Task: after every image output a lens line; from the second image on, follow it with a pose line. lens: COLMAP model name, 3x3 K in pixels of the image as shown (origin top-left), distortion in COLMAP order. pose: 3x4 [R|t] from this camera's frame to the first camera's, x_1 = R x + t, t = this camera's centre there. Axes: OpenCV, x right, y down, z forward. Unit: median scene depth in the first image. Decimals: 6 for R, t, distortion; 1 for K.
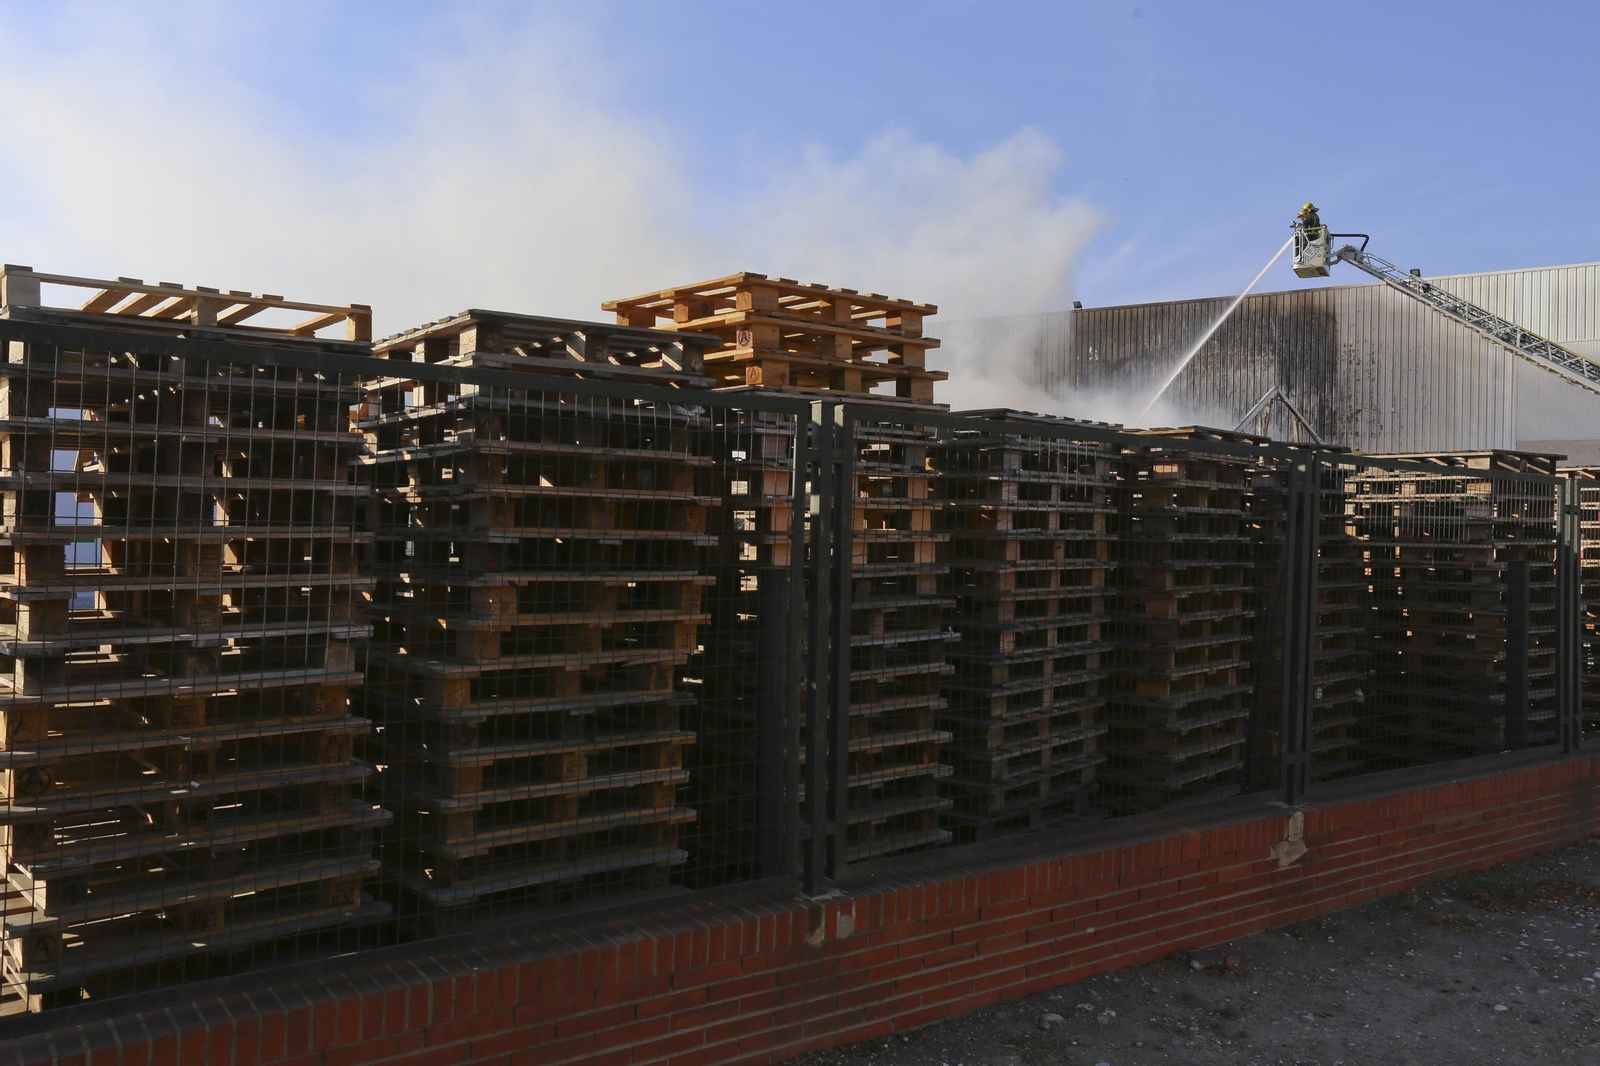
lens RADIAL K [[1317.1, 0, 800.0], [0, 1317.1, 533.0], [0, 0, 1]] dist [-0.029868, 0.102318]
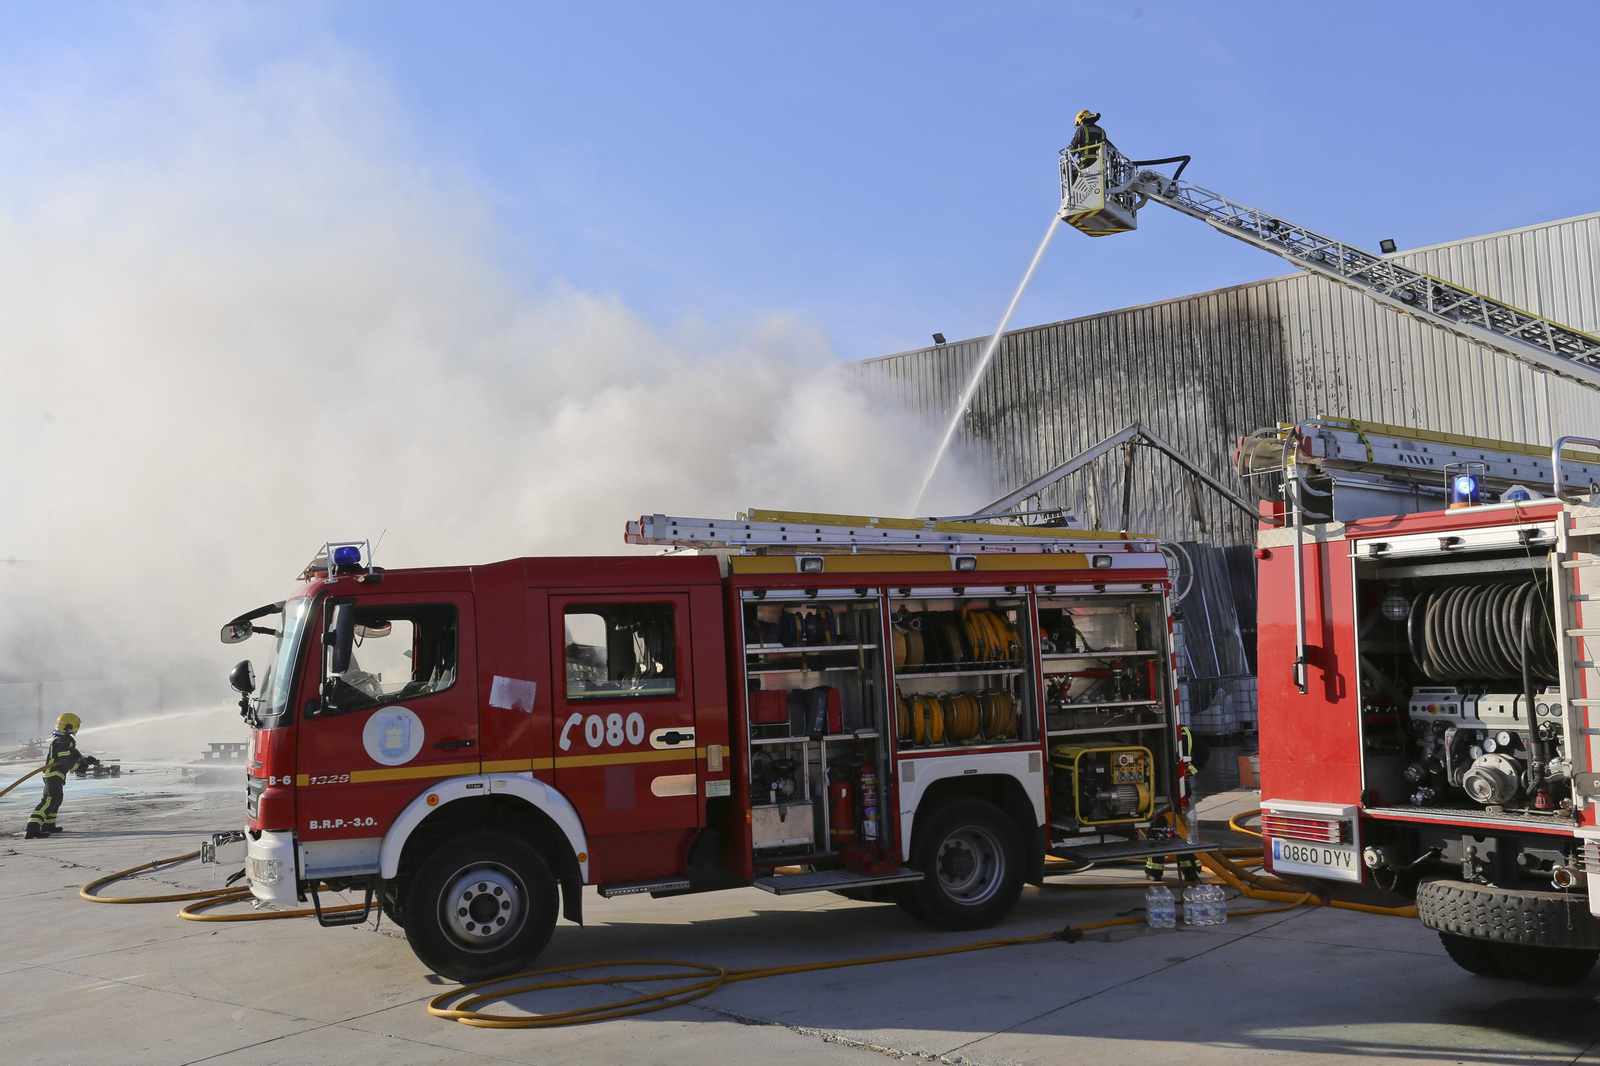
lens RADIAL K [[1446.0, 0, 800.0], [0, 1446.0, 533.0], [0, 0, 1]] dist [-0.018611, 0.123463]
pose [[0.994665, -0.062921, -0.081742, 0.217320], [0.055961, 0.994824, -0.084816, -0.006933], [0.086656, 0.079789, 0.993038, 0.251331]]
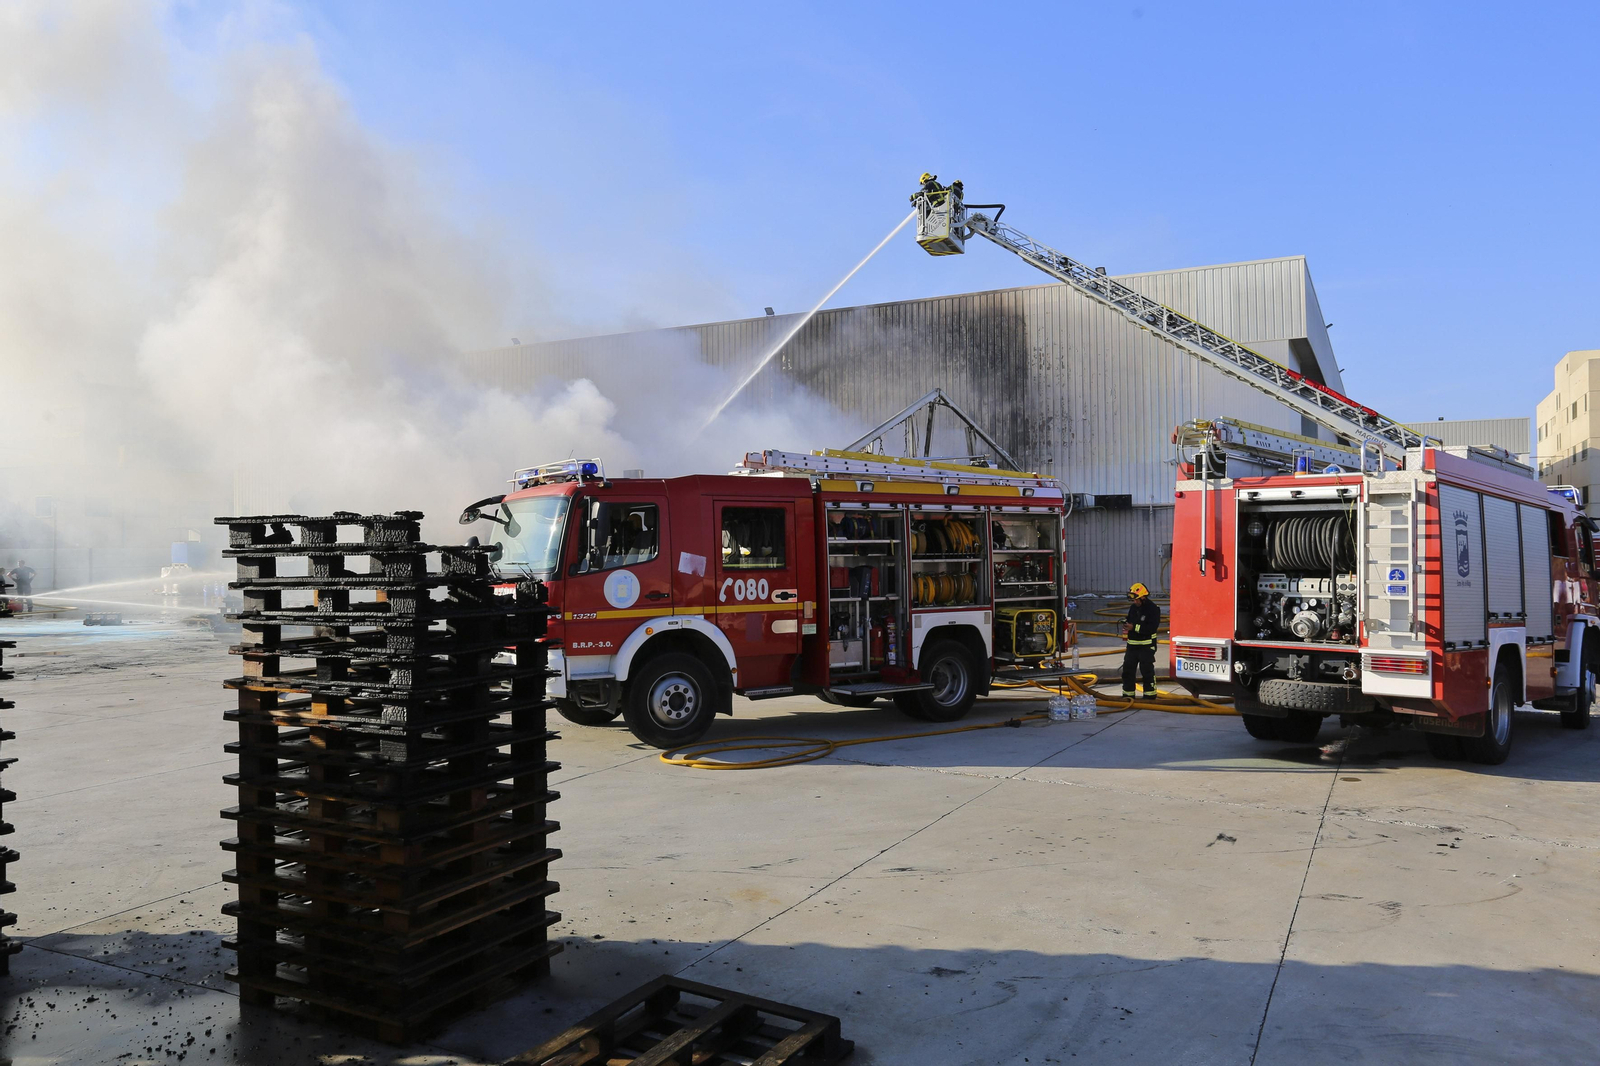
lens RADIAL K [[1155.2, 0, 800.0], [0, 1155.2, 533.0], [0, 0, 1]] dist [-0.043482, 0.077307]
pose [[0.993858, -0.022050, 0.108441, 0.157178], [0.023223, 0.999685, -0.009567, -0.007669], [-0.108196, 0.012027, 0.994057, 0.203851]]
